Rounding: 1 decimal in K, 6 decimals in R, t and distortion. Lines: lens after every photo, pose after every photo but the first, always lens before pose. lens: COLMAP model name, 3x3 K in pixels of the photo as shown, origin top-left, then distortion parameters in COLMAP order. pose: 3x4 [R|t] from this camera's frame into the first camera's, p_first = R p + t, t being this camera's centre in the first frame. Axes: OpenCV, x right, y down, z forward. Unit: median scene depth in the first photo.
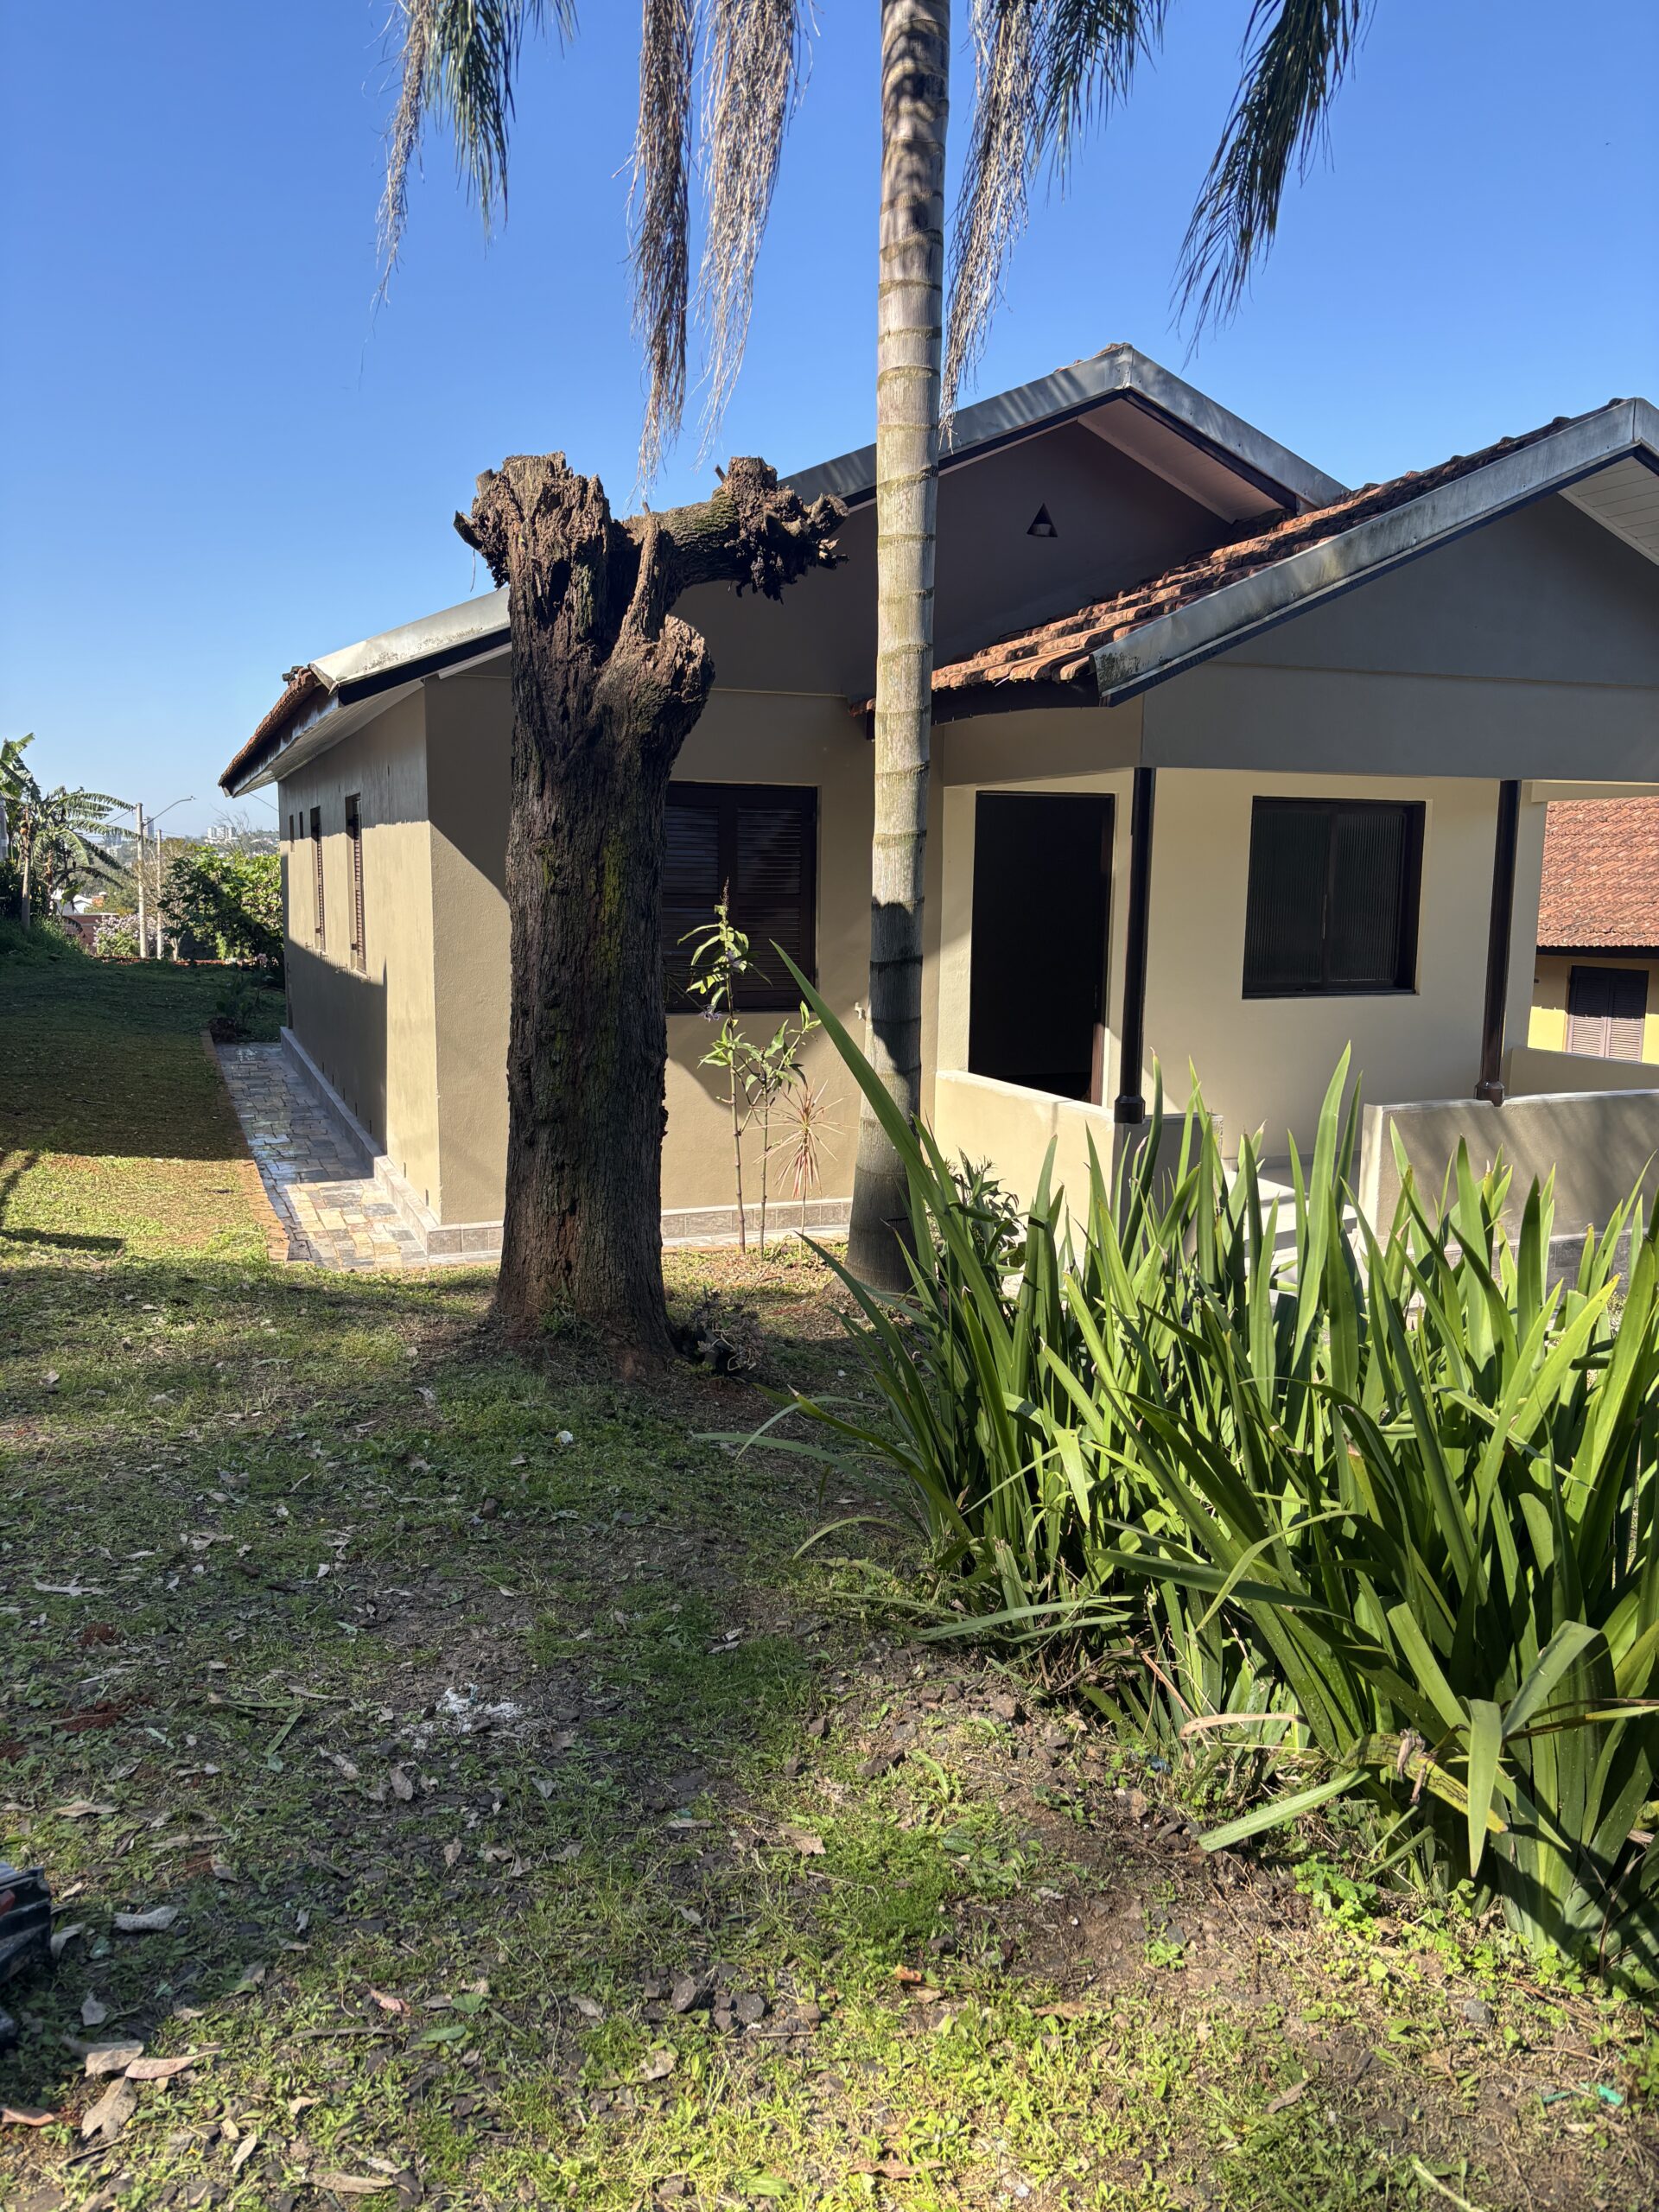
lens RADIAL K [[1683.6, 0, 820.3], [0, 1683.6, 1101.1], [0, 0, 1]] dist [0.027298, -0.023174]
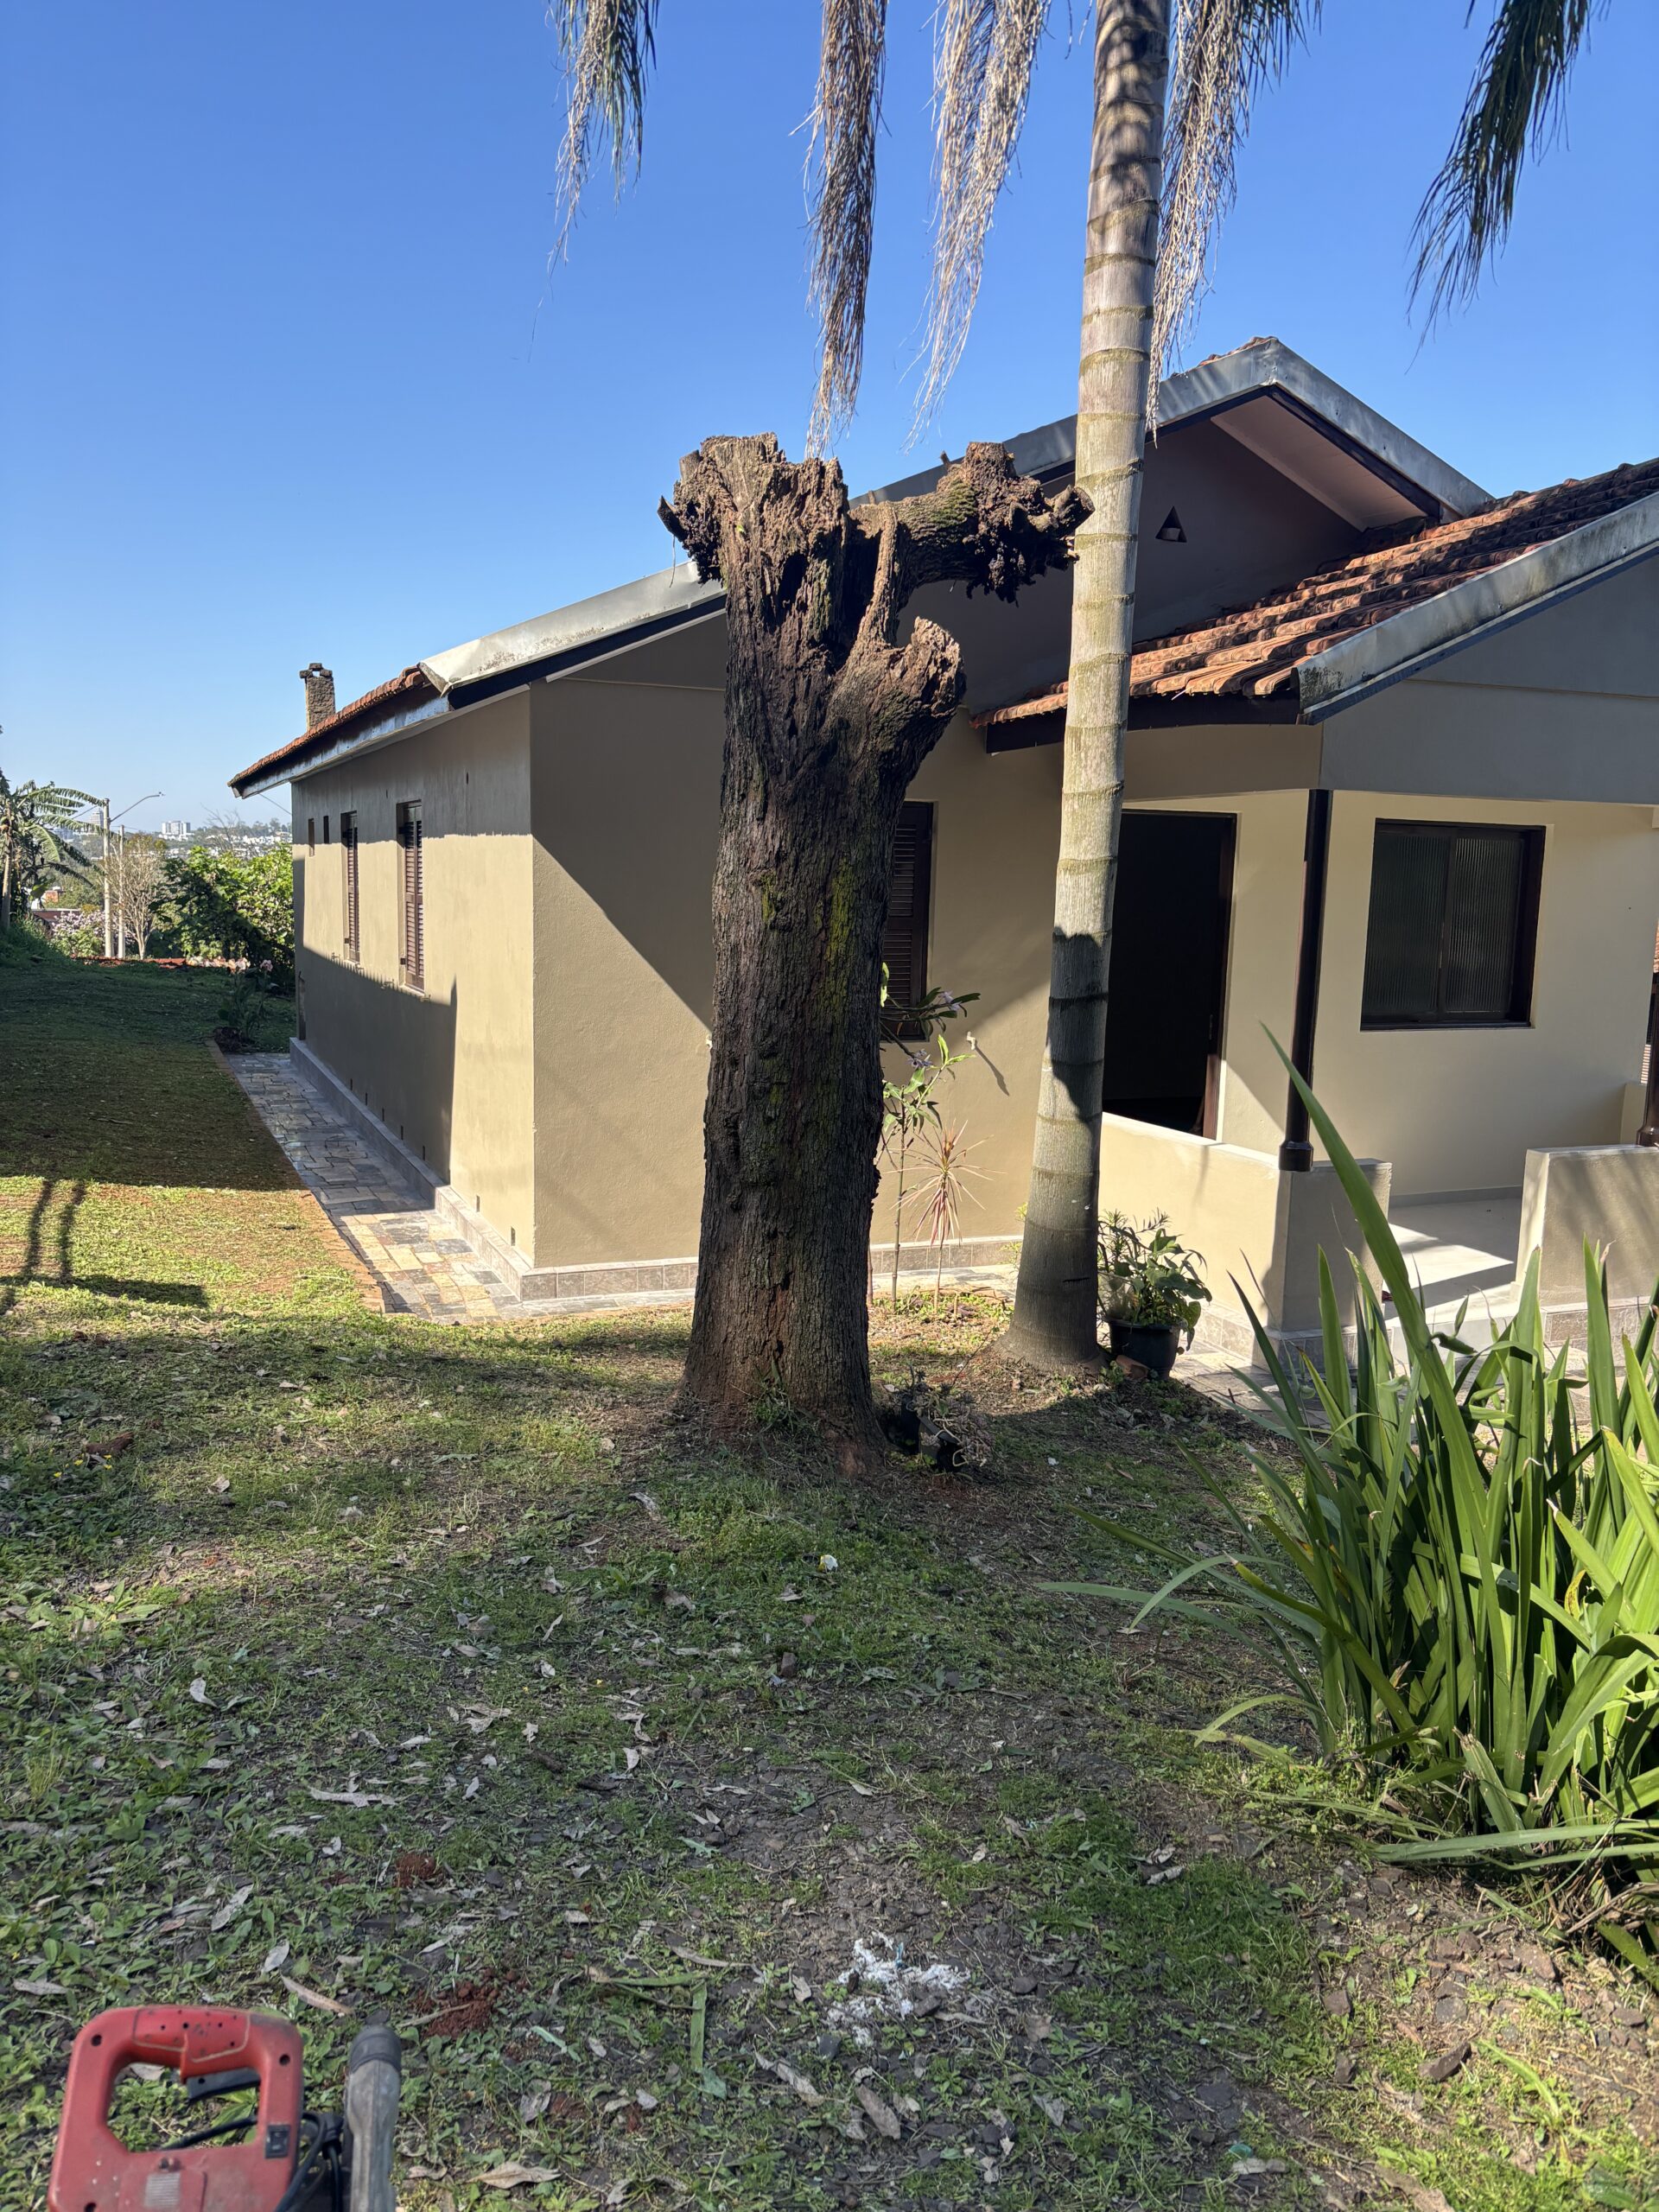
lens RADIAL K [[1683.6, 0, 832.2], [0, 1683.6, 1109.8], [0, 0, 1]] dist [0.027298, -0.023174]
pose [[0.999528, 0.009763, 0.029137, -0.141931], [-0.009829, 0.999949, 0.002118, -0.028402], [-0.029115, -0.002403, 0.999573, 0.105463]]
